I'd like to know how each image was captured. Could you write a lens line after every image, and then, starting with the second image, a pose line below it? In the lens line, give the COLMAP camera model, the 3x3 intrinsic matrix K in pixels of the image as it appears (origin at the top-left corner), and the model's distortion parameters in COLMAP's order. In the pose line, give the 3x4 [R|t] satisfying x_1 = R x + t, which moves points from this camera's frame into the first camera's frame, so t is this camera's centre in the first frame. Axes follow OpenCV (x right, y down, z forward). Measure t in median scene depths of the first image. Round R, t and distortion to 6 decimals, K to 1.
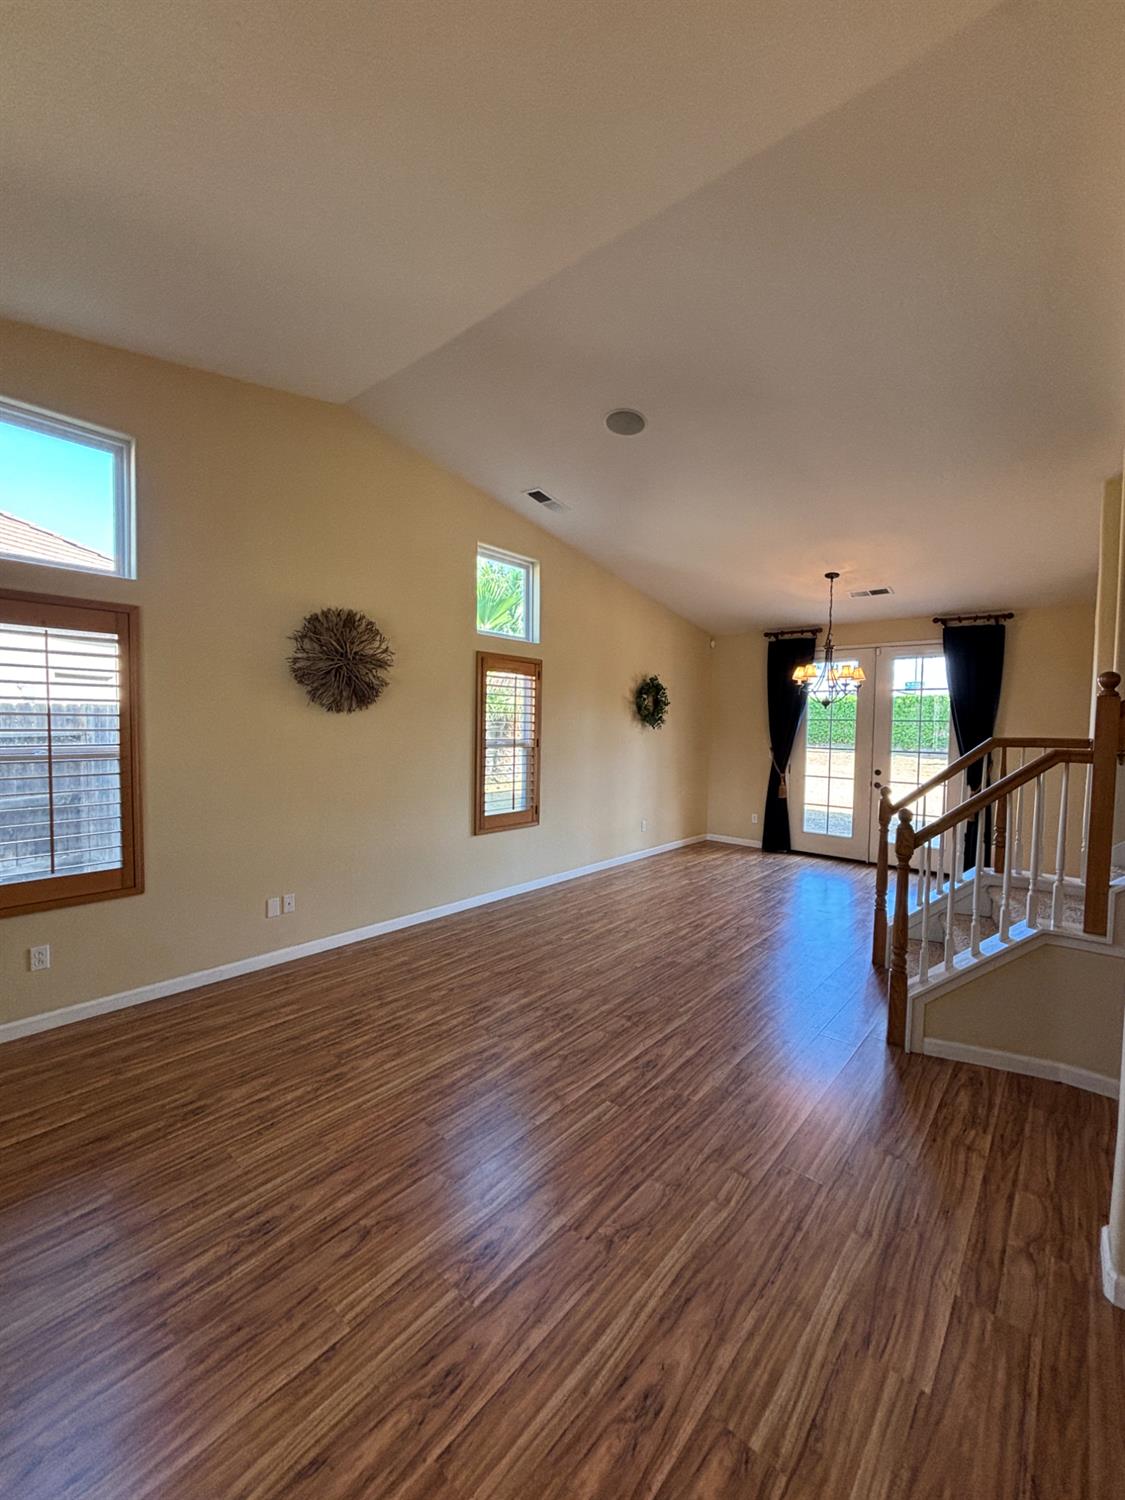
lens RADIAL K [[602.8, 0, 562.3], [0, 602.8, 744.4], [0, 0, 1]] dist [0.010248, -0.000236]
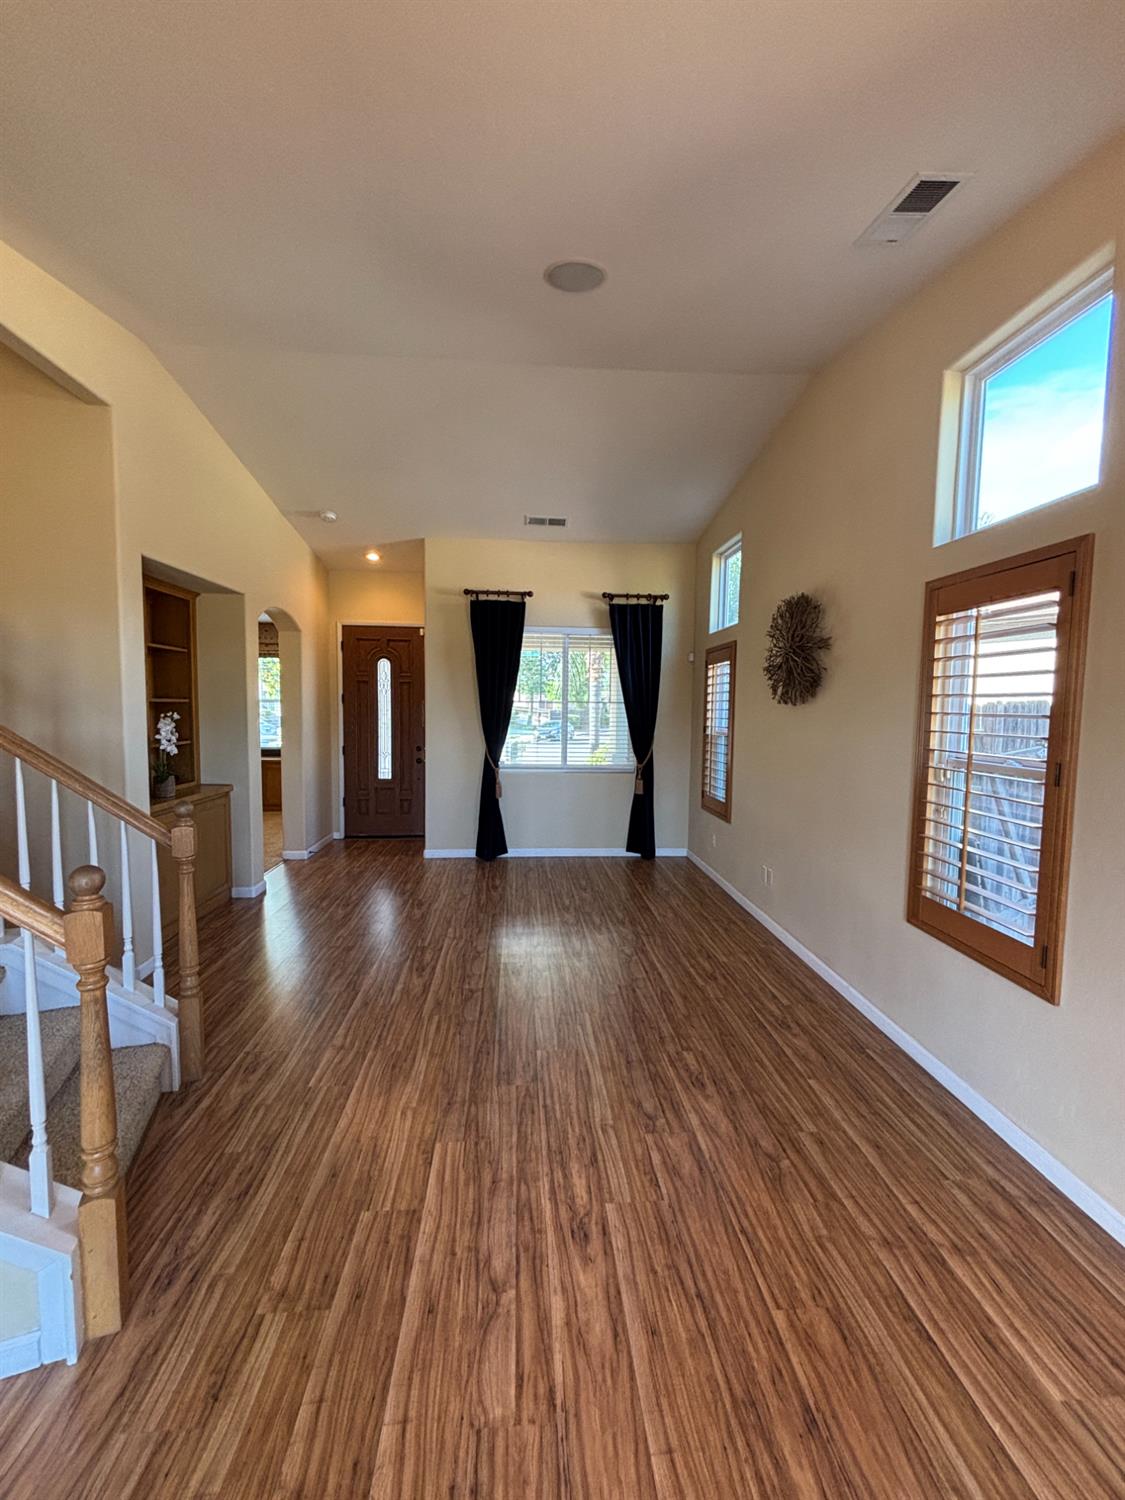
lens RADIAL K [[605.0, 0, 562.2], [0, 605.0, 747.9], [0, 0, 1]] dist [-0.000091, -0.000075]
pose [[-0.702899, 0.022582, -0.710931, 0.470338], [-0.052715, 0.995093, 0.083727, -0.037148], [0.709334, 0.096328, -0.698259, 1.156095]]
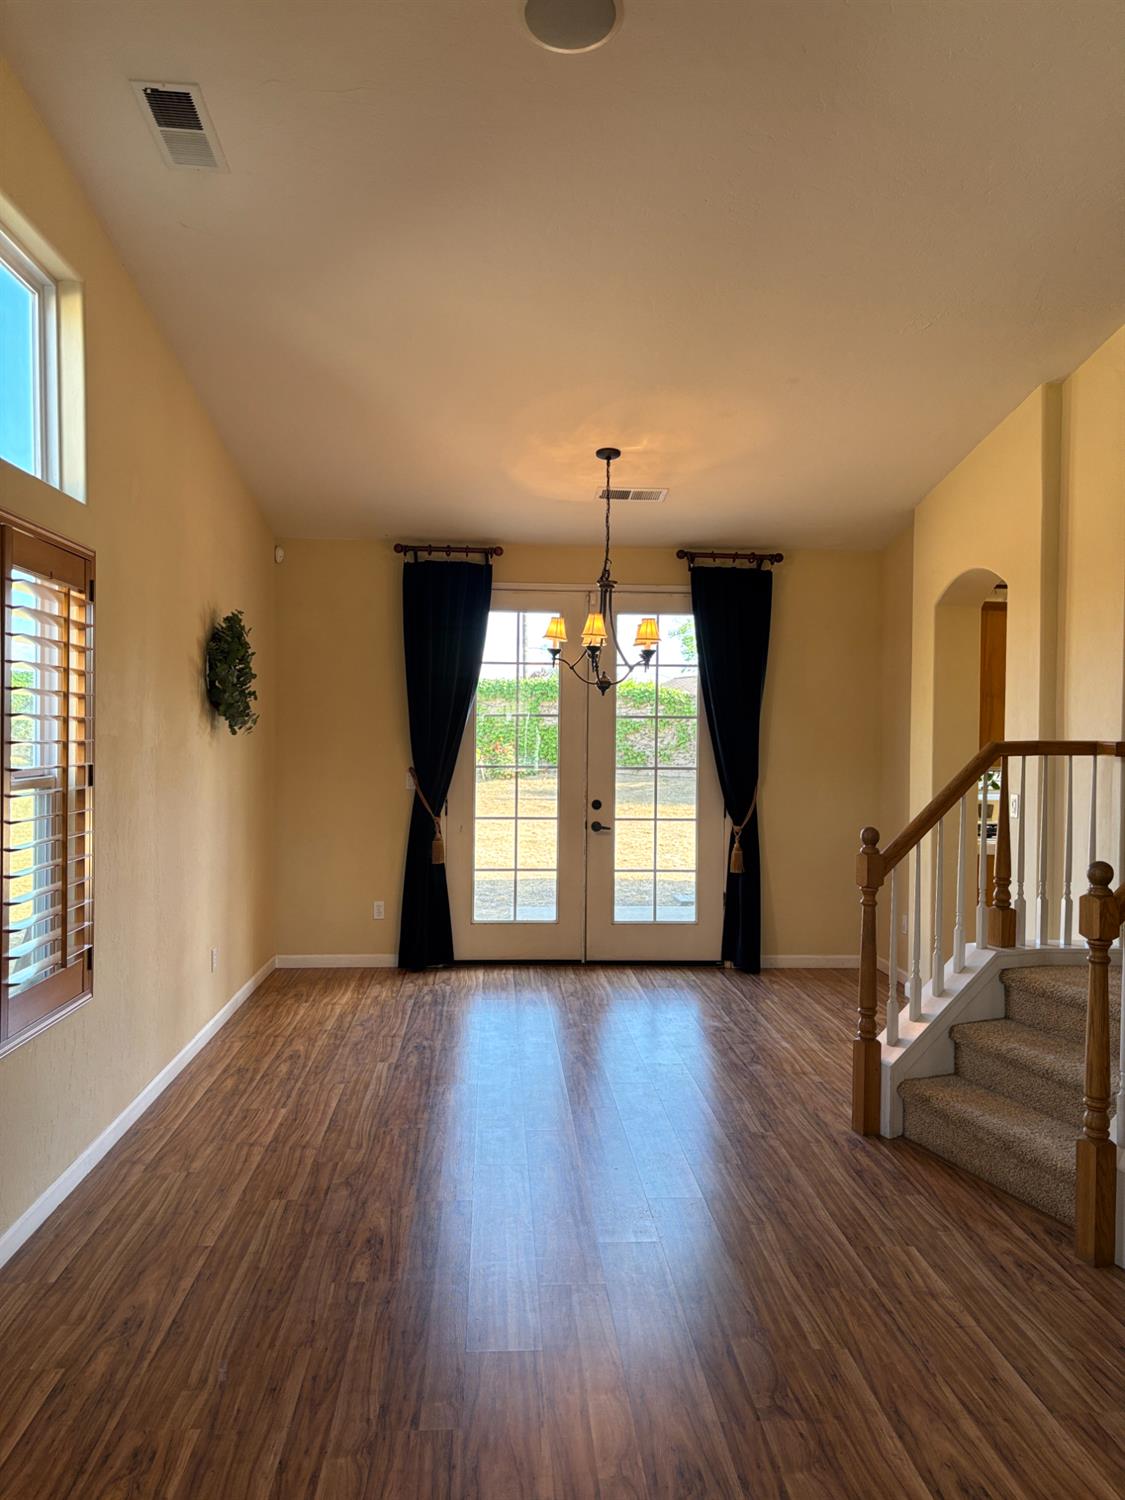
lens RADIAL K [[1125.4, 0, 556.2], [0, 1125.4, 746.3], [0, 0, 1]] dist [0.090462, -0.126703]
pose [[0.715875, -0.019091, 0.697968, -0.358191], [0.028588, 0.999589, -0.001980, -0.012079], [-0.697643, 0.021371, 0.716126, 0.337527]]
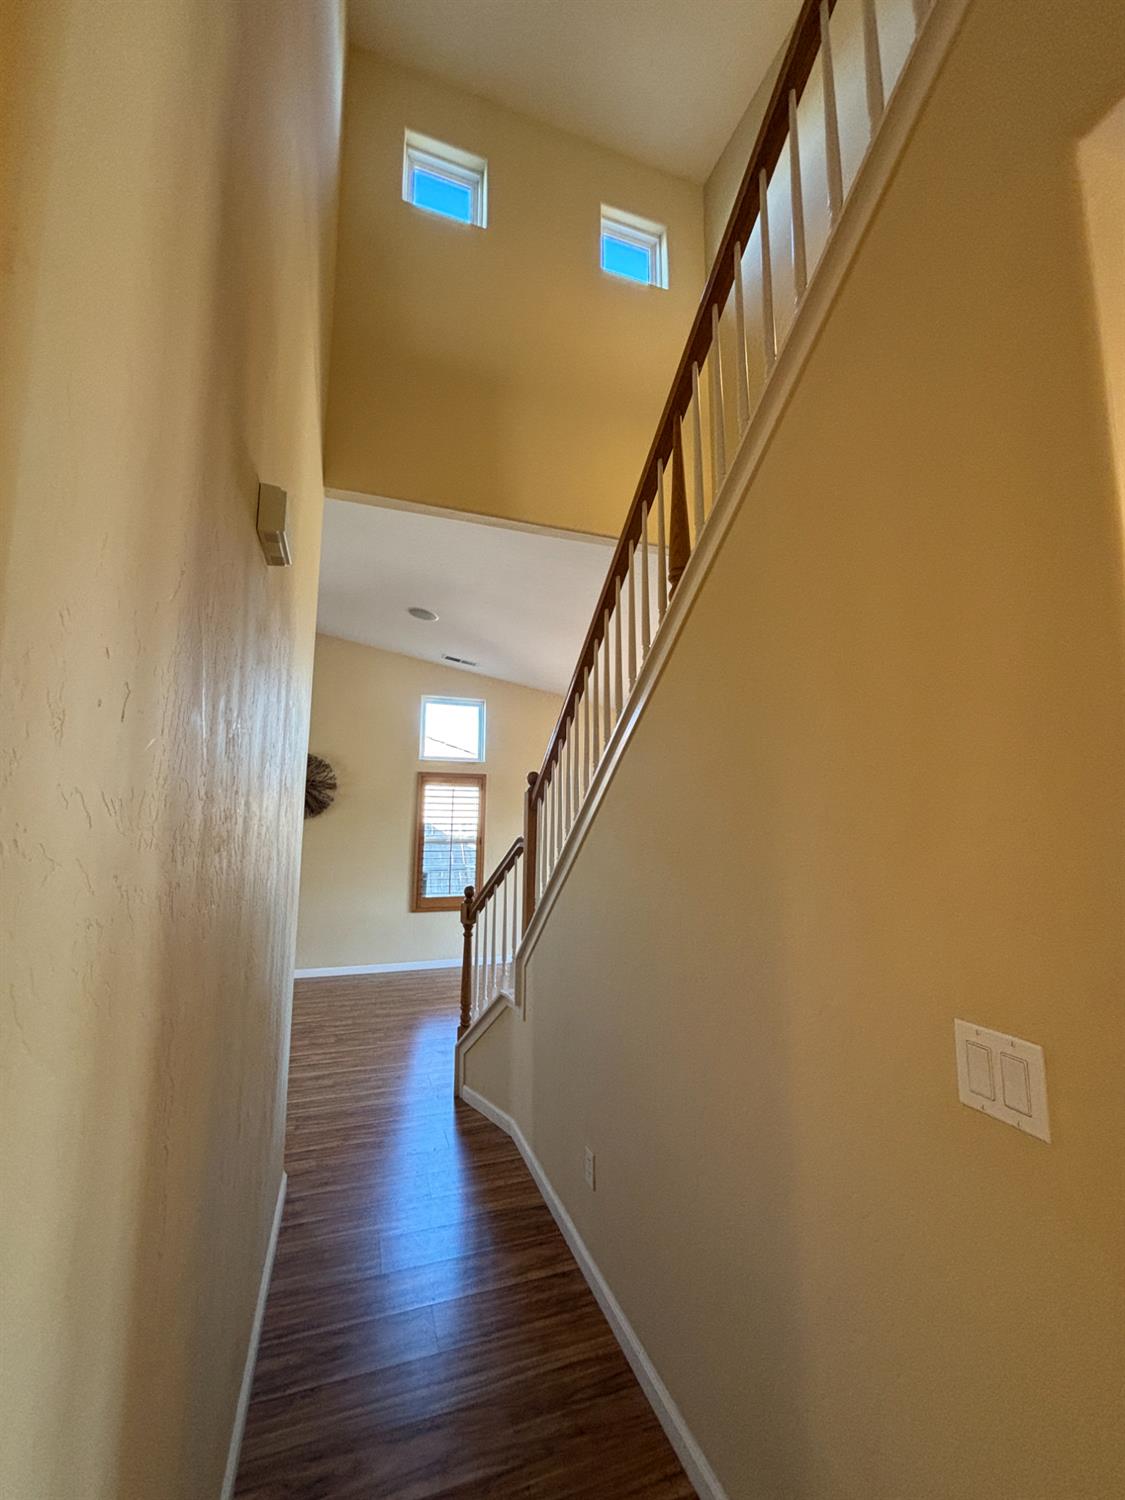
lens RADIAL K [[622.2, 0, 561.2], [0, 622.2, 743.8], [0, 0, 1]] dist [-0.000705, -0.000116]
pose [[0.859603, -0.076032, -0.505274, 0.844815], [-0.009471, 0.986326, -0.164532, 0.010418], [0.510874, 0.146217, 0.847129, -0.027071]]
